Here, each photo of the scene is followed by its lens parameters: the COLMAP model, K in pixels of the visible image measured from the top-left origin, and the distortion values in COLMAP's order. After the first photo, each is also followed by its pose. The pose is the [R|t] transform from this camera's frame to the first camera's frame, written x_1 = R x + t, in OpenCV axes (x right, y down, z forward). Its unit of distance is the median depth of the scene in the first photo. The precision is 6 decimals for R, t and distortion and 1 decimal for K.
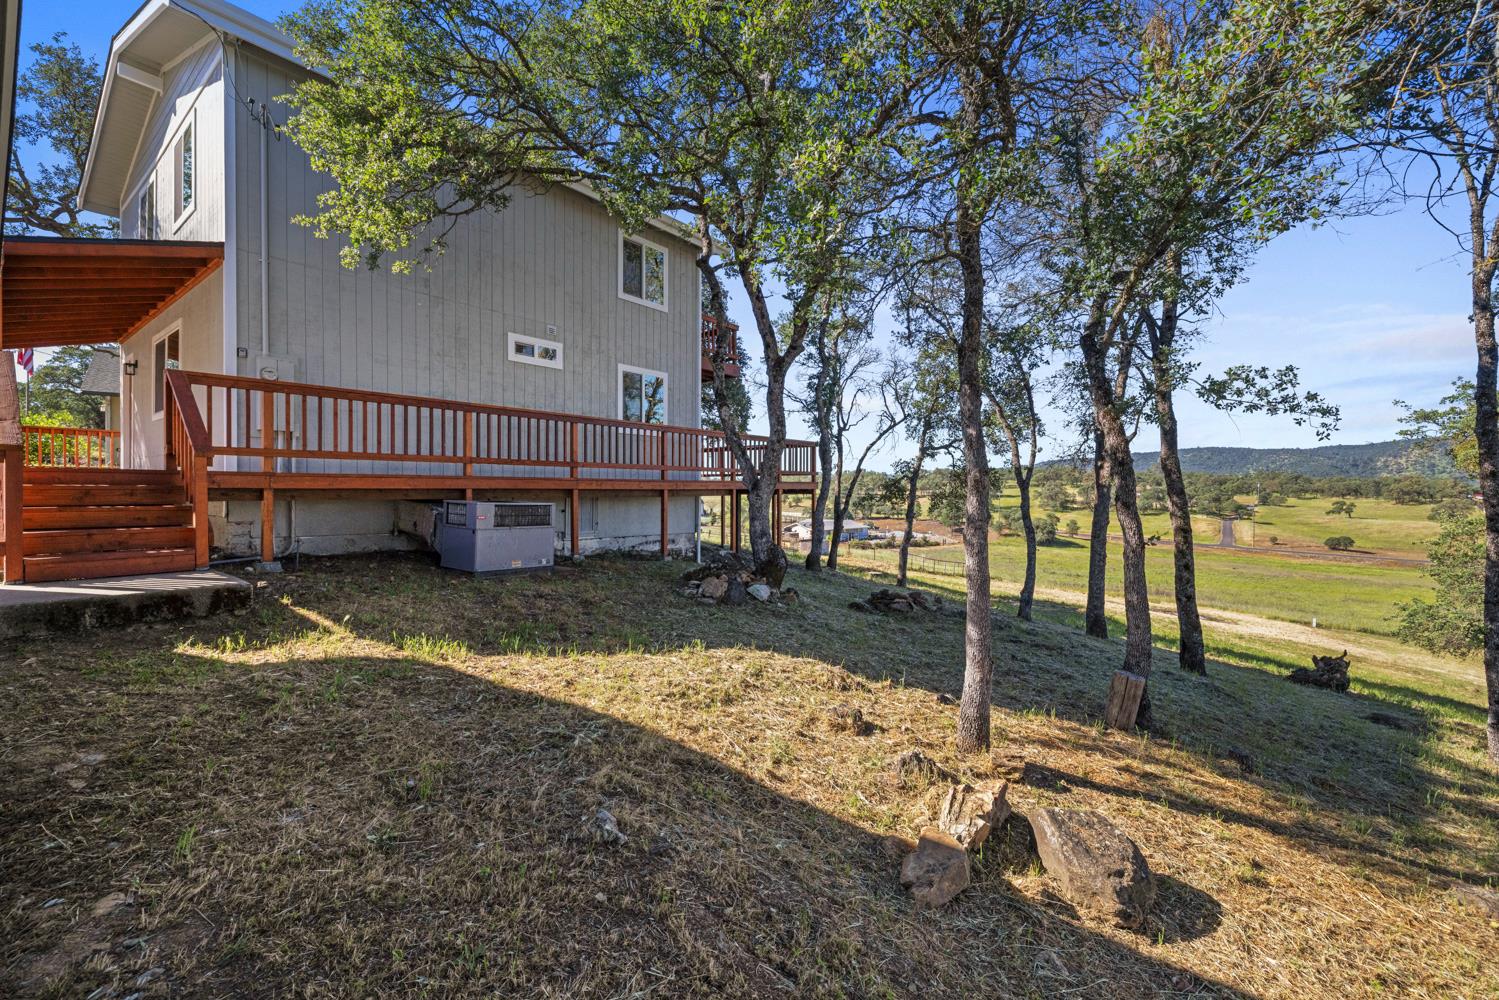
lens RADIAL K [[625.4, 0, 746.4], [0, 625.4, 495.0], [0, 0, 1]] dist [-0.000151, -0.000139]
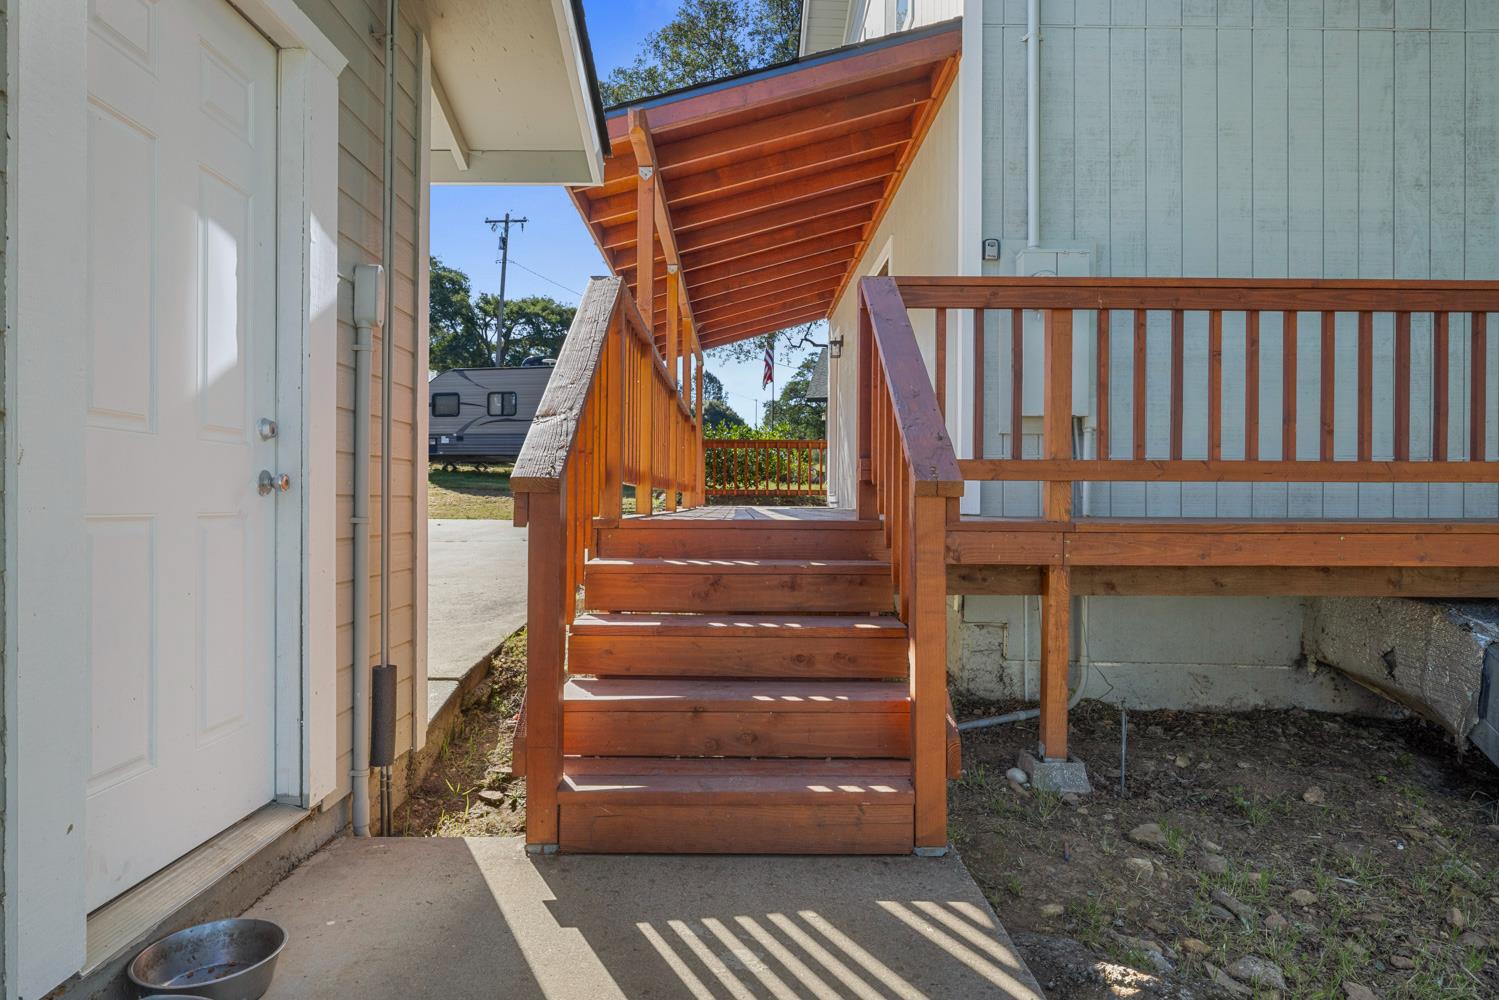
lens RADIAL K [[891.4, 0, 748.9], [0, 891.4, 501.3], [0, 0, 1]] dist [0.000475, -0.000444]
pose [[0.626965, 0.001081, -0.779047, -0.390045], [-0.010048, 0.999927, -0.006698, -0.036599], [0.778983, 0.012027, 0.626930, 0.434518]]
